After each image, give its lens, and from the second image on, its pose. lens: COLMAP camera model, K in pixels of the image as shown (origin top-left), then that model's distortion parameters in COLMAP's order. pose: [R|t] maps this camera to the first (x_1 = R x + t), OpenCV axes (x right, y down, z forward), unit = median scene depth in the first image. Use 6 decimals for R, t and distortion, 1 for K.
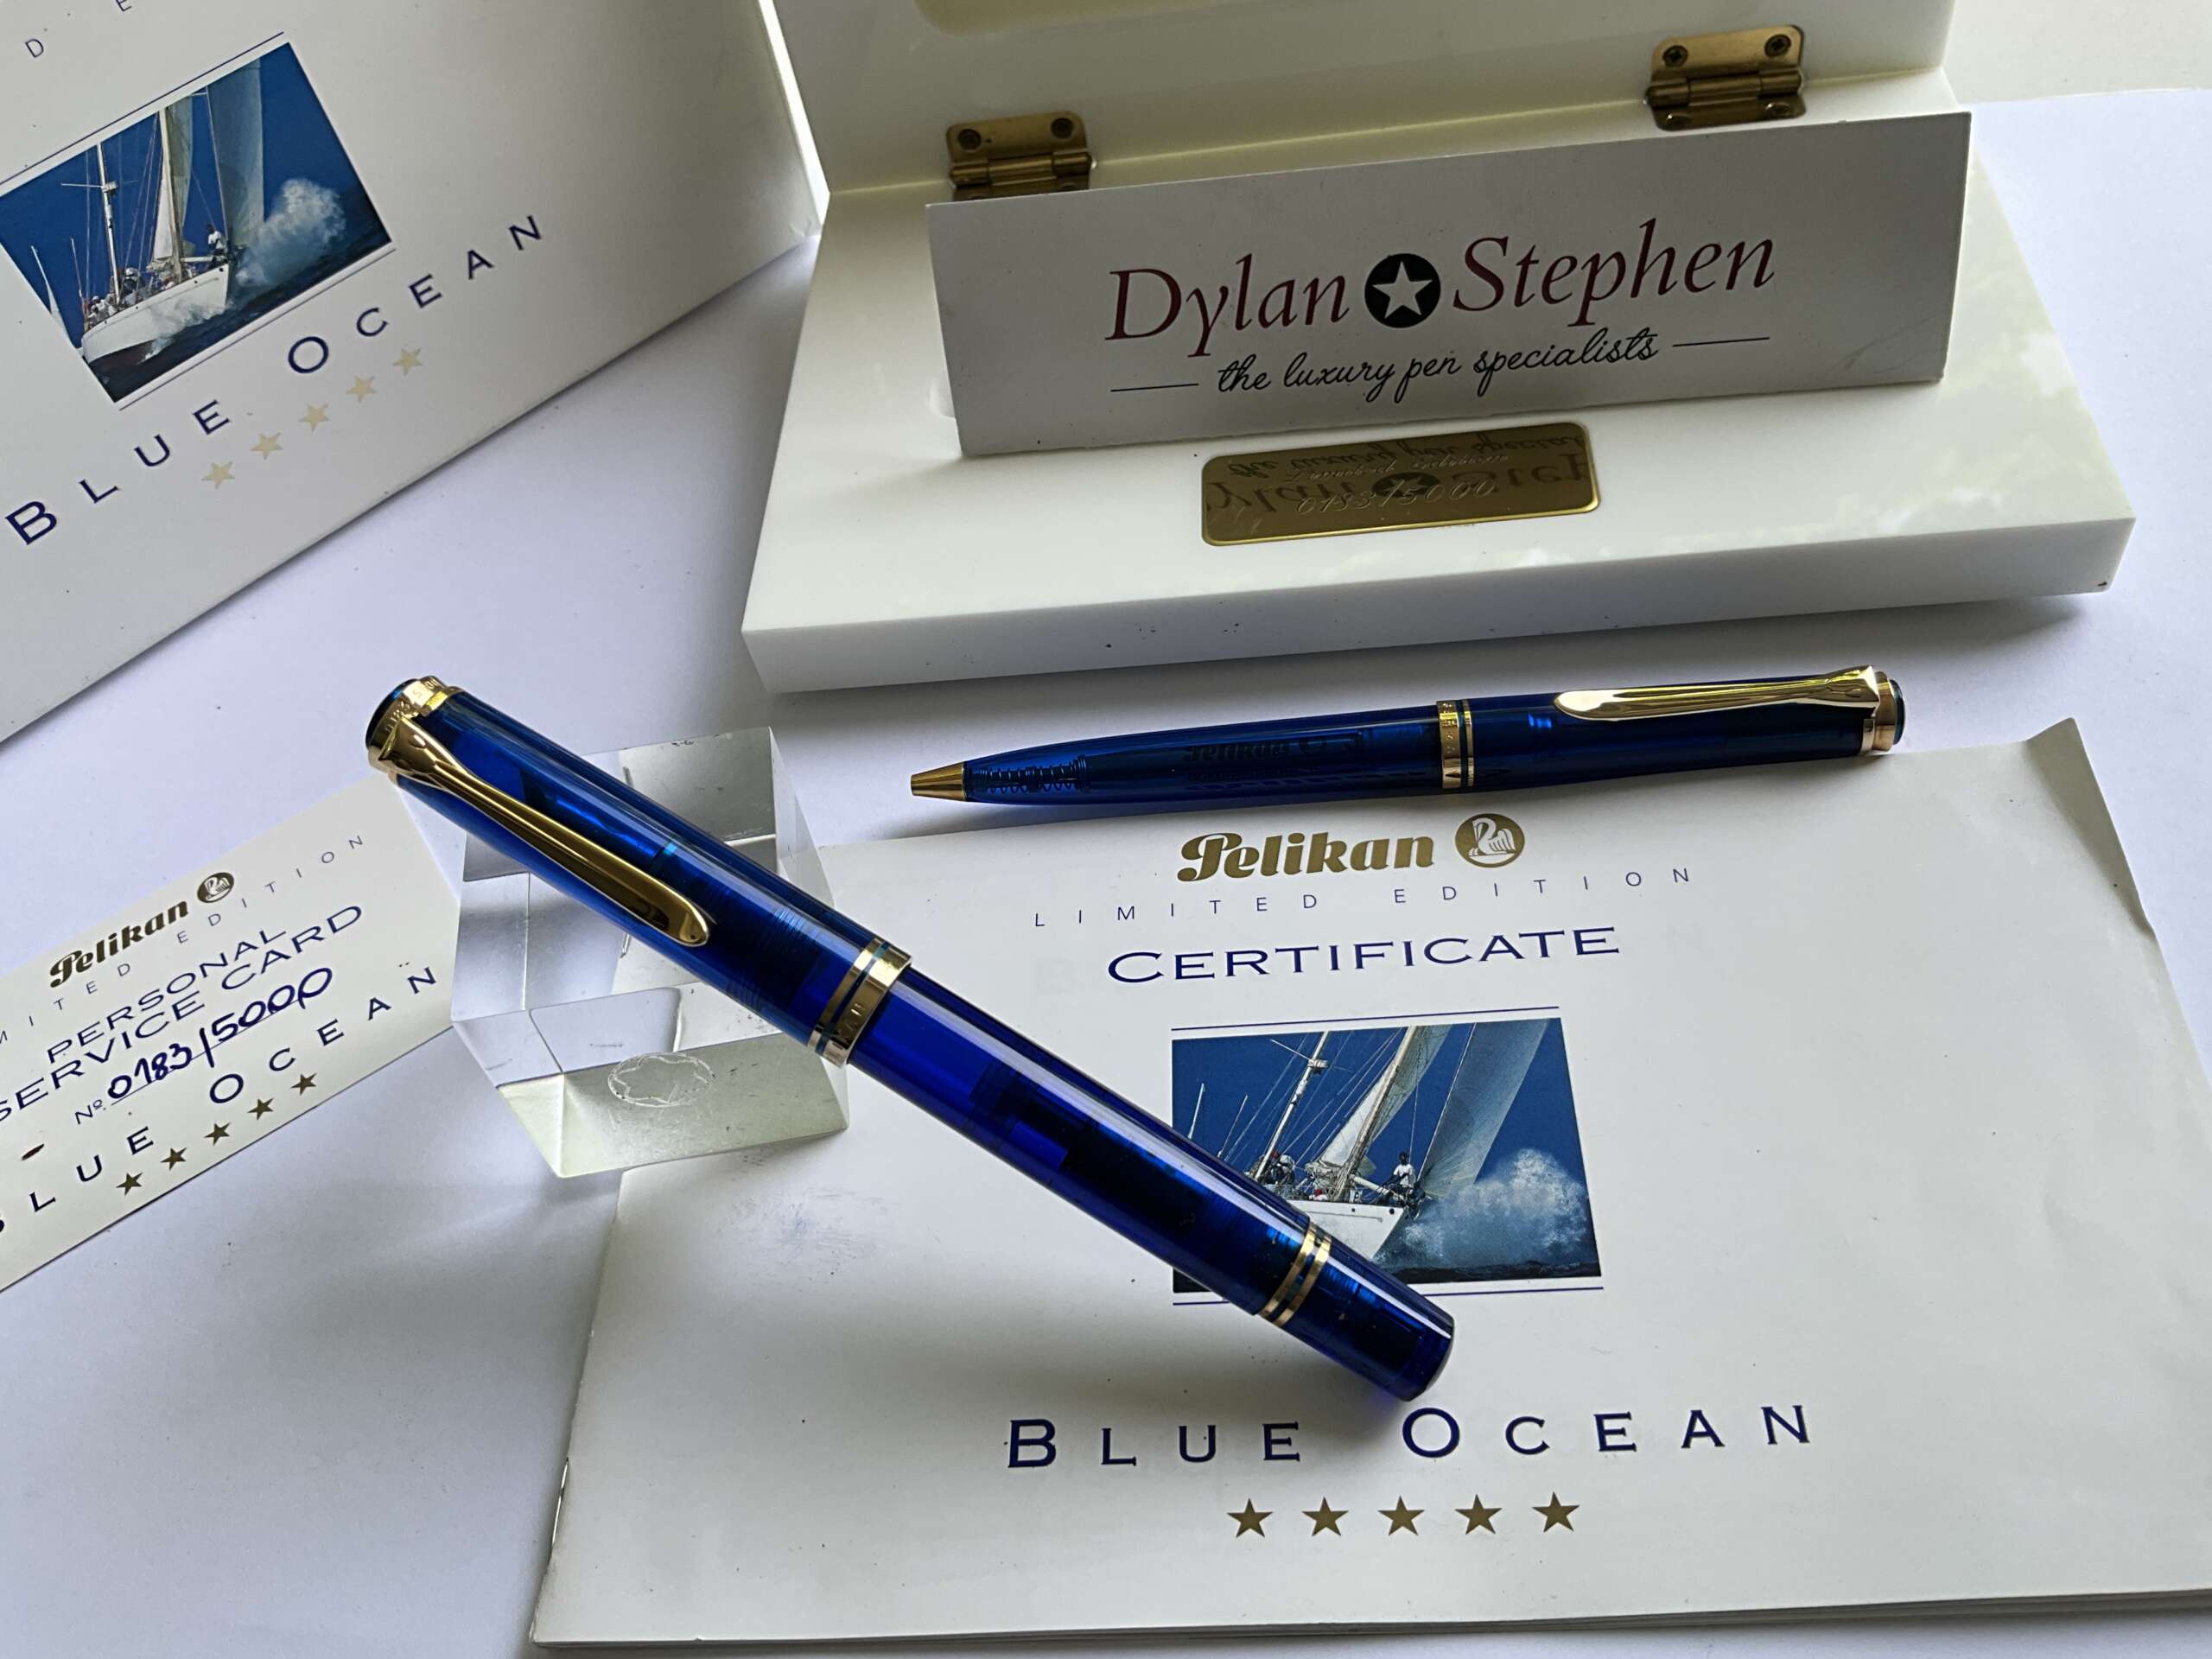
lens RADIAL K [[1914.6, 0, 1084.8], [0, 1914.6, 842.2], [0, 0, 1]] dist [0.094241, -0.233664]
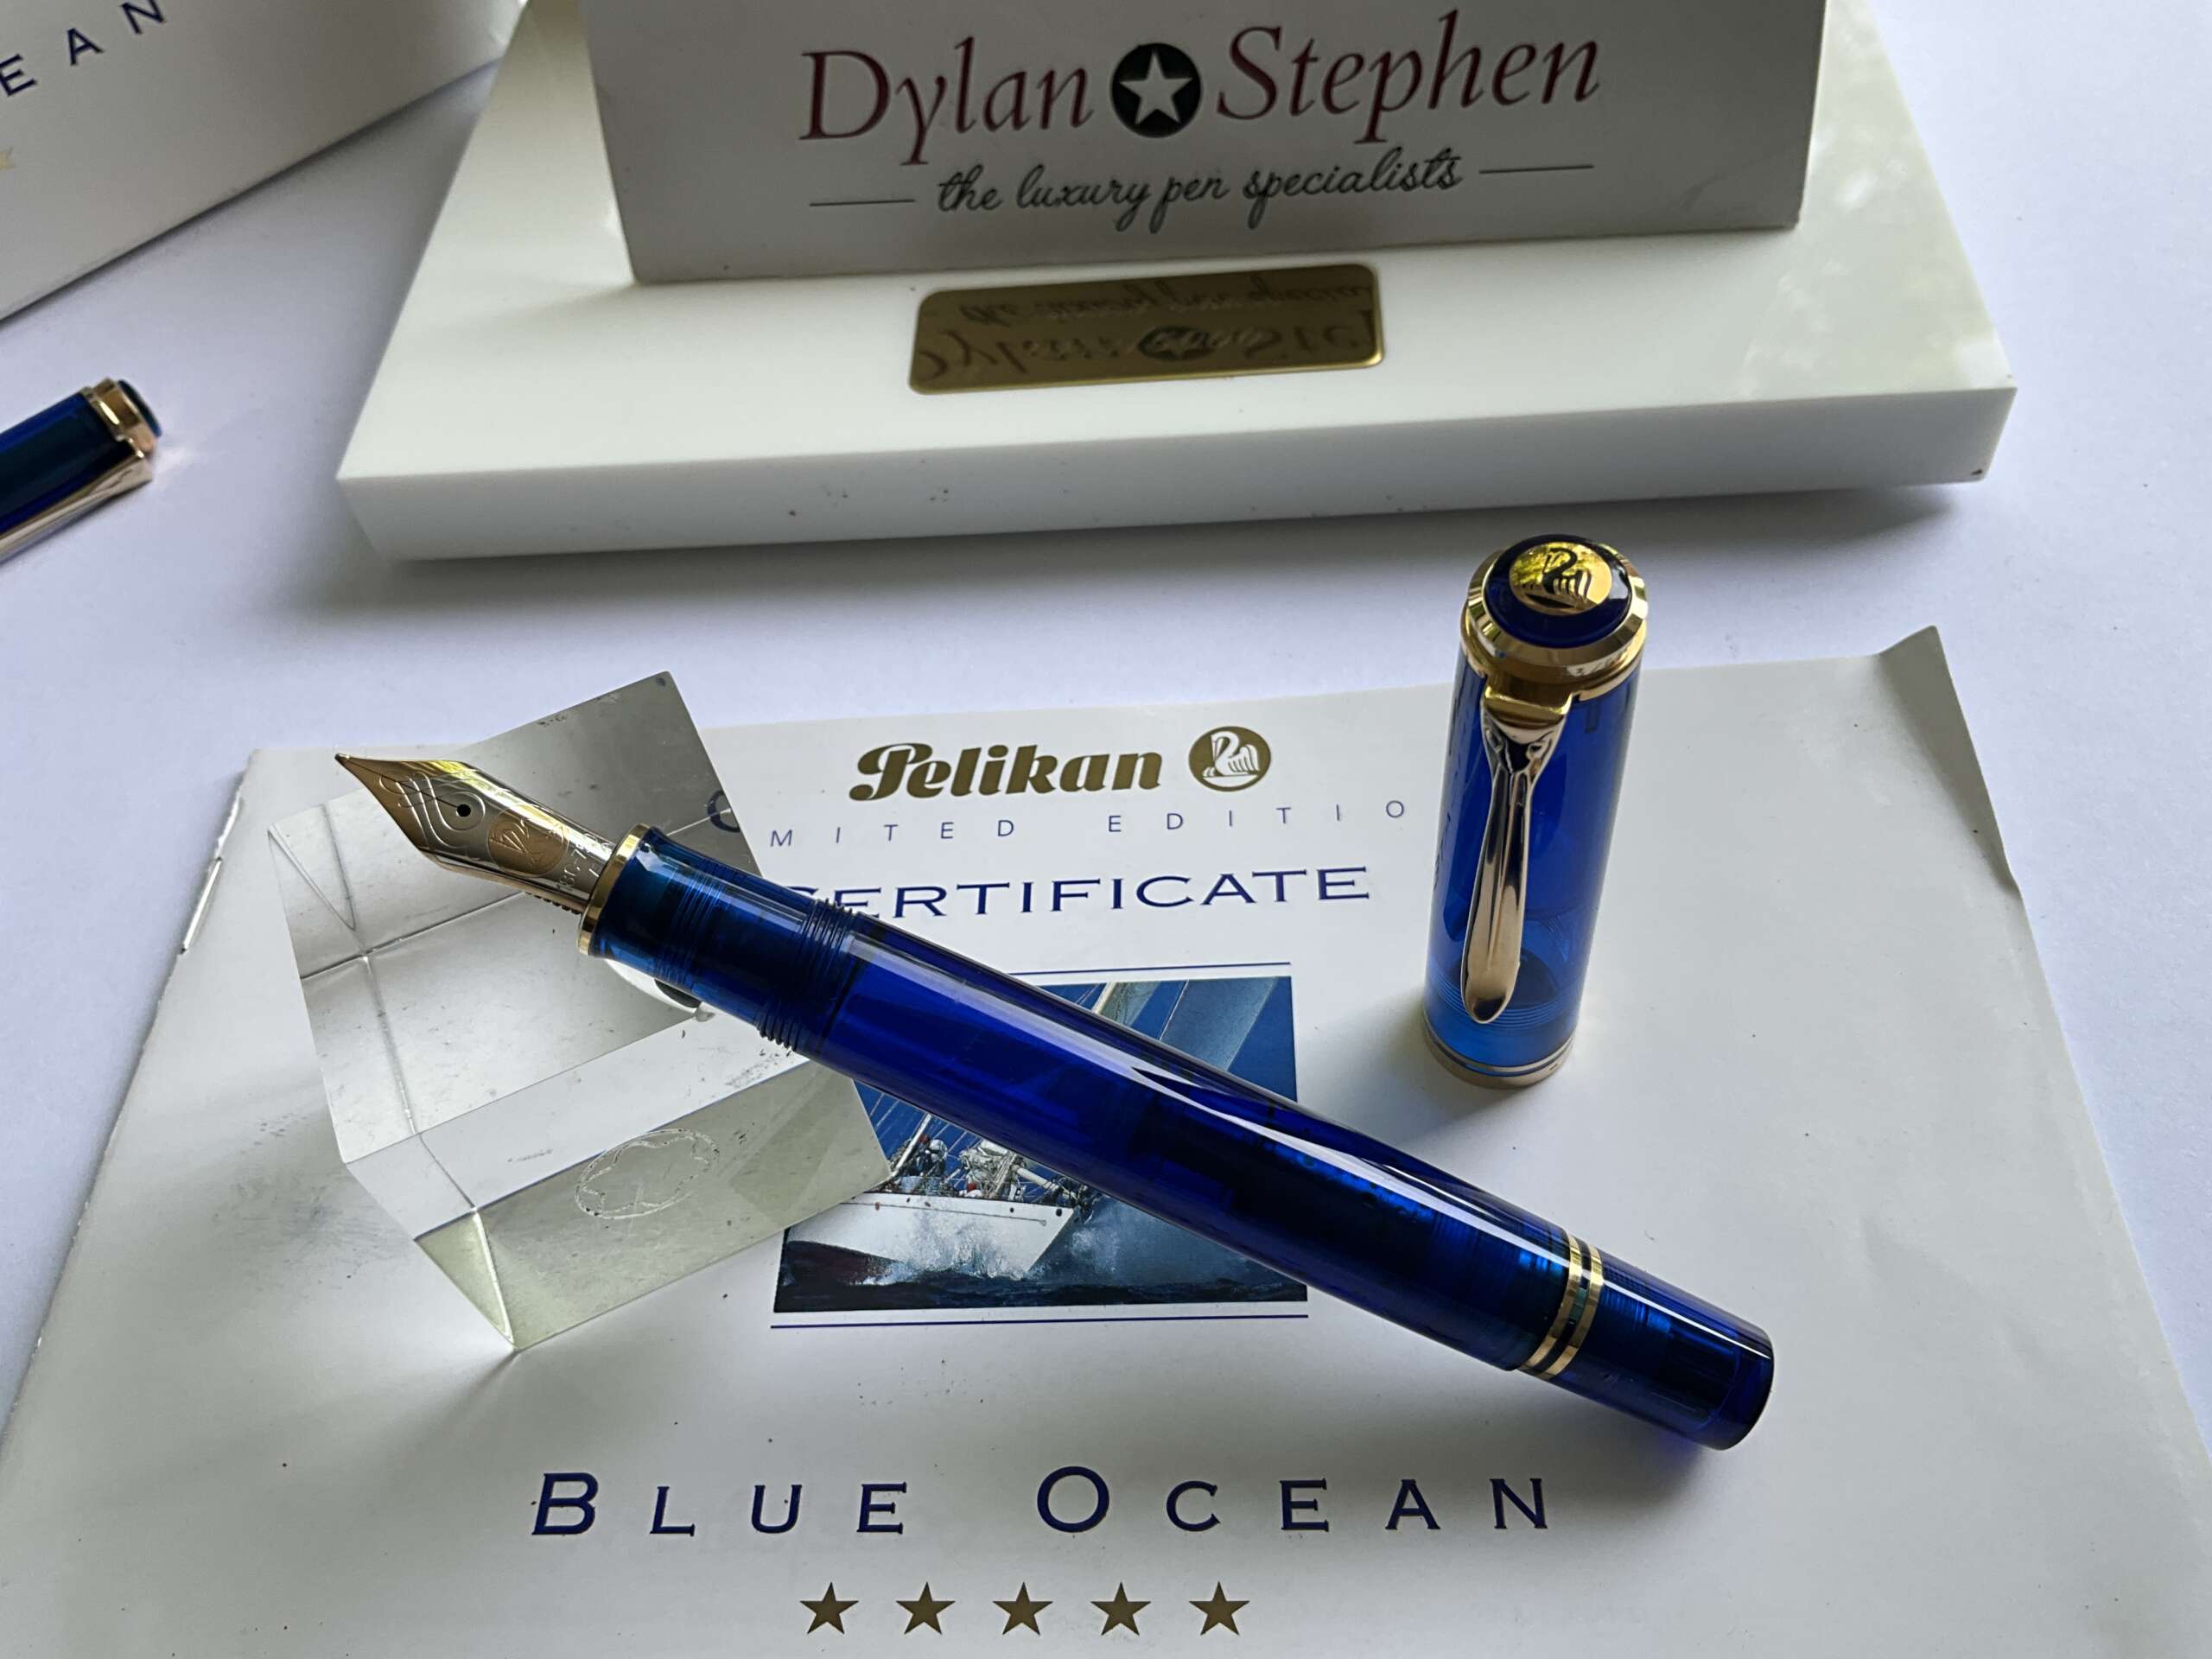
lens RADIAL K [[1914.6, 0, 1108.9], [0, 1914.6, 836.8], [0, 0, 1]] dist [0.094241, -0.233664]
pose [[0.998859, 0.029970, 0.037184, 0.135514], [-0.030256, 0.999517, 0.007142, 0.028573], [-0.036952, -0.008259, 0.999283, 0.194756]]
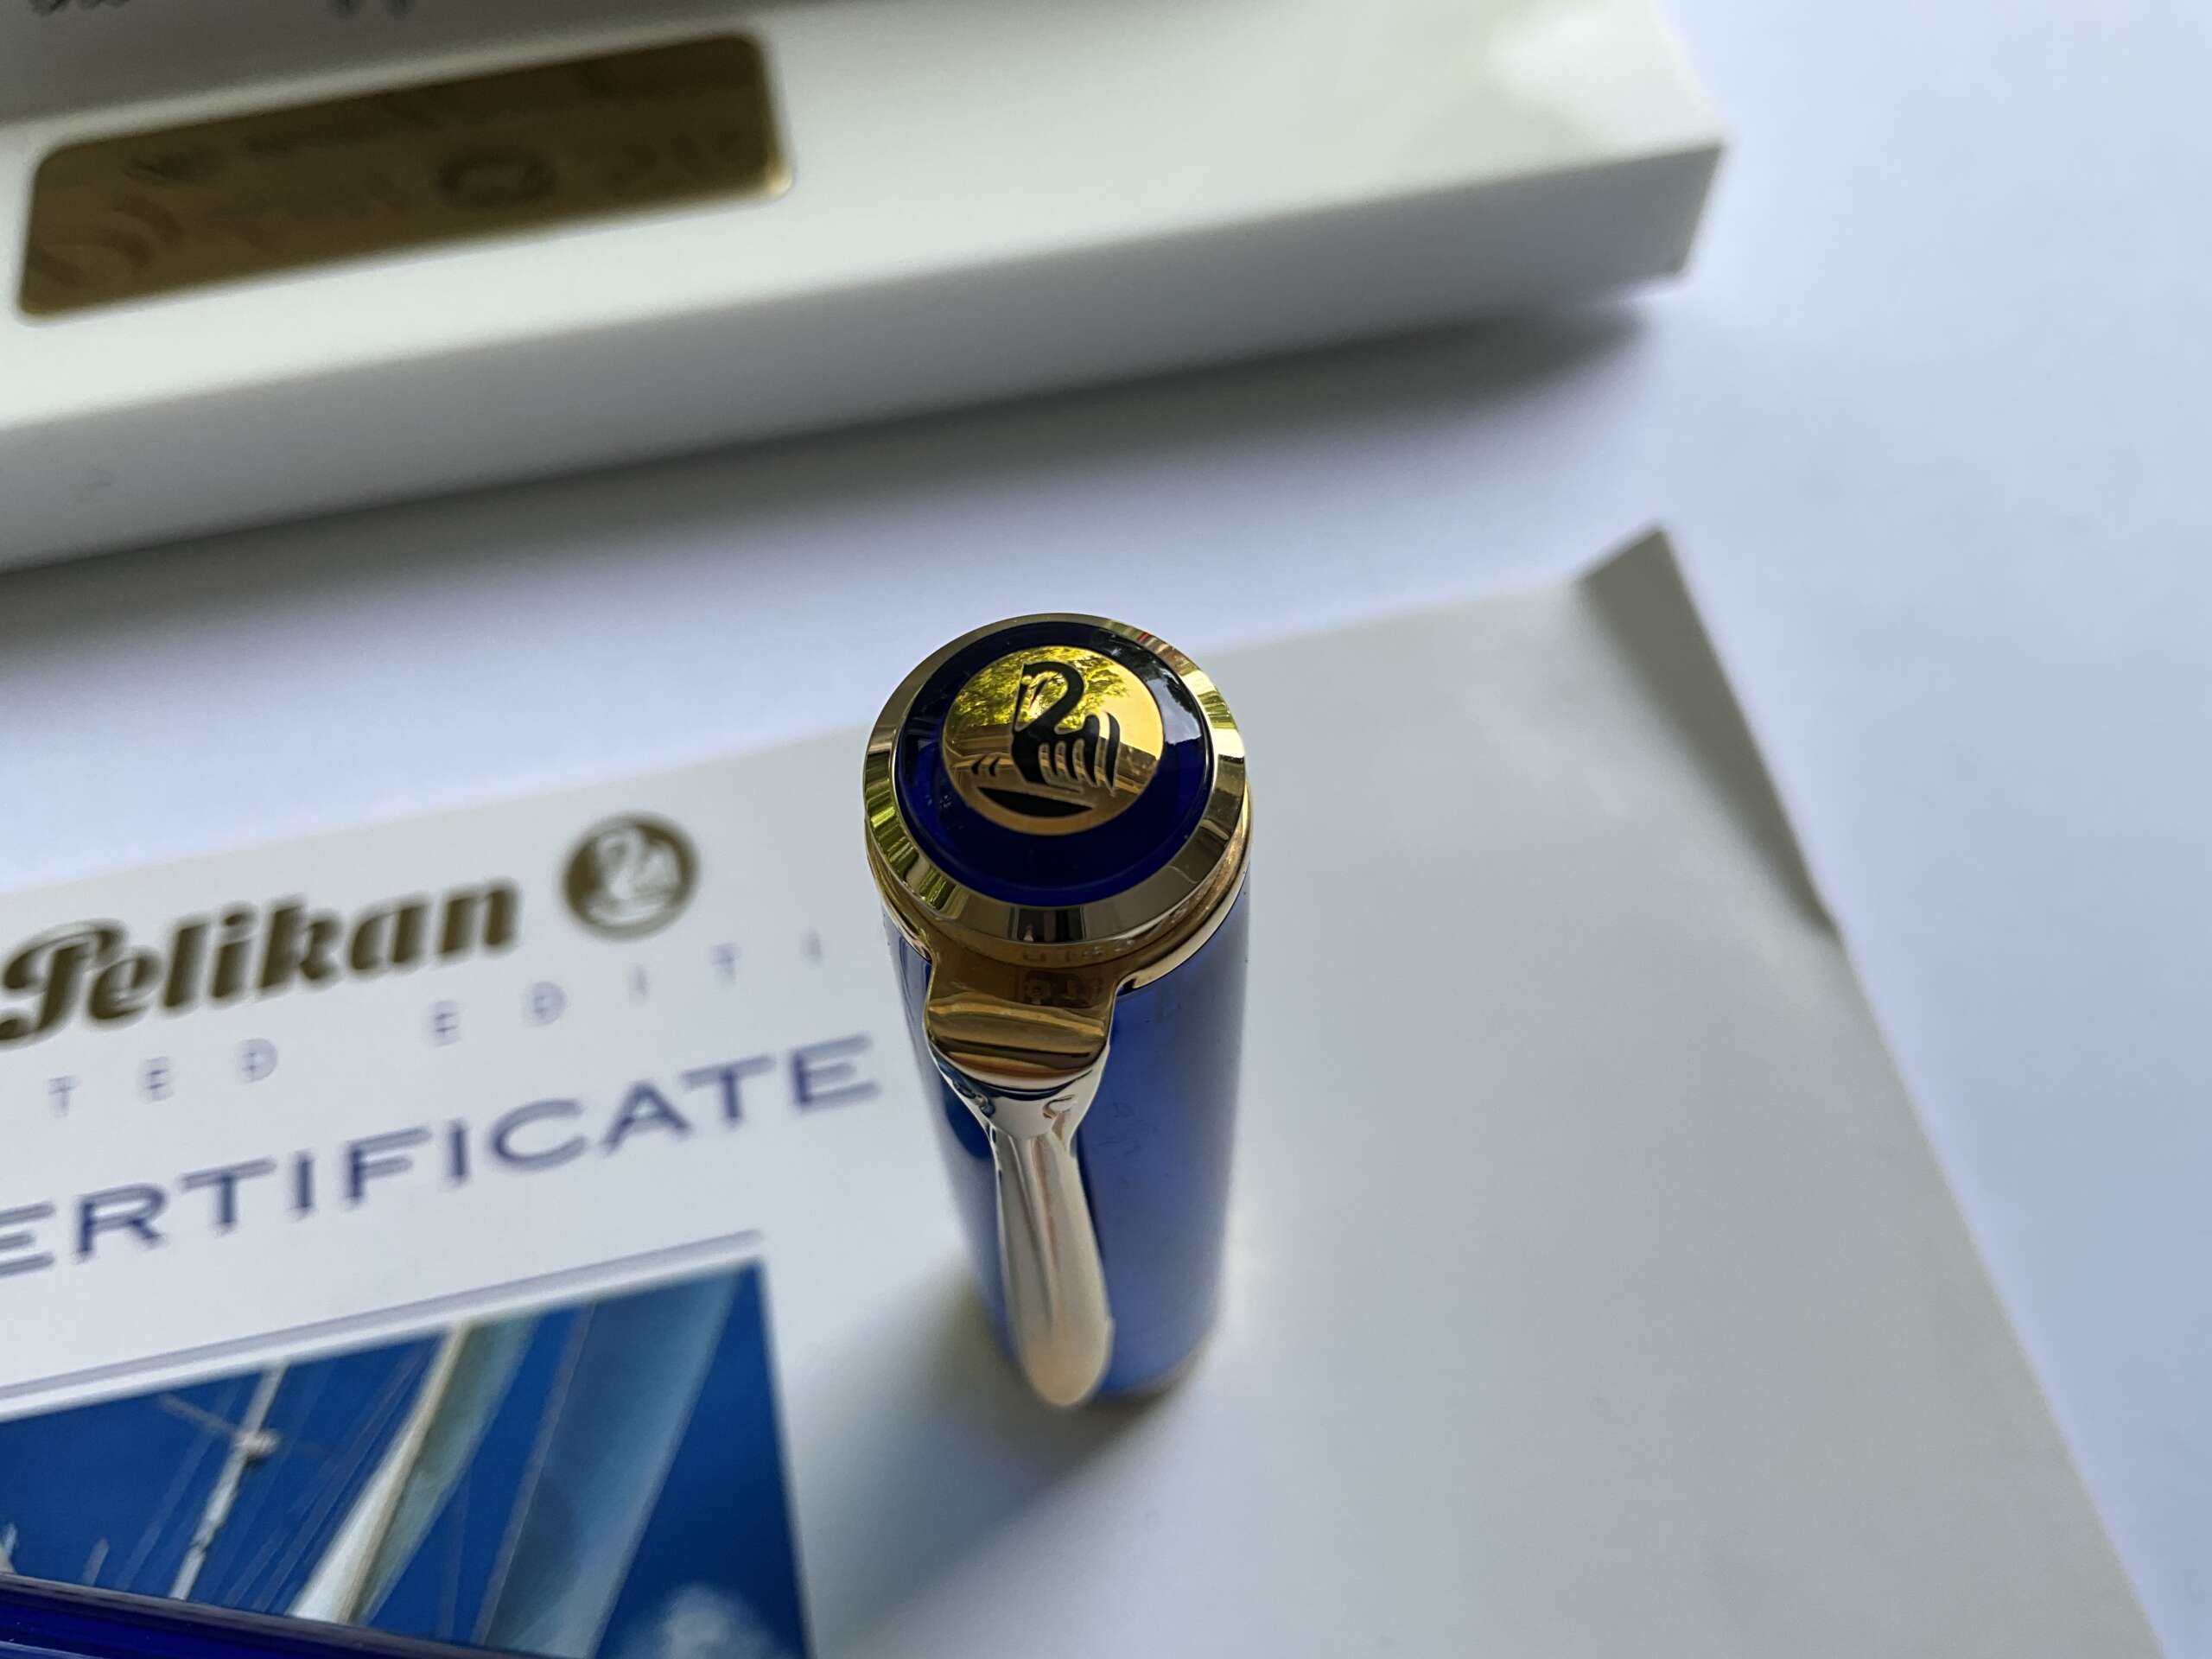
lens RADIAL K [[1914.6, 0, 1113.8], [0, 1914.6, 813.7], [0, 0, 1]] dist [0.094241, -0.233664]
pose [[0.968317, -0.131981, 0.211996, 0.238528], [0.108805, 0.987089, 0.117546, -0.065810], [-0.224773, -0.090756, 0.970176, 0.503575]]
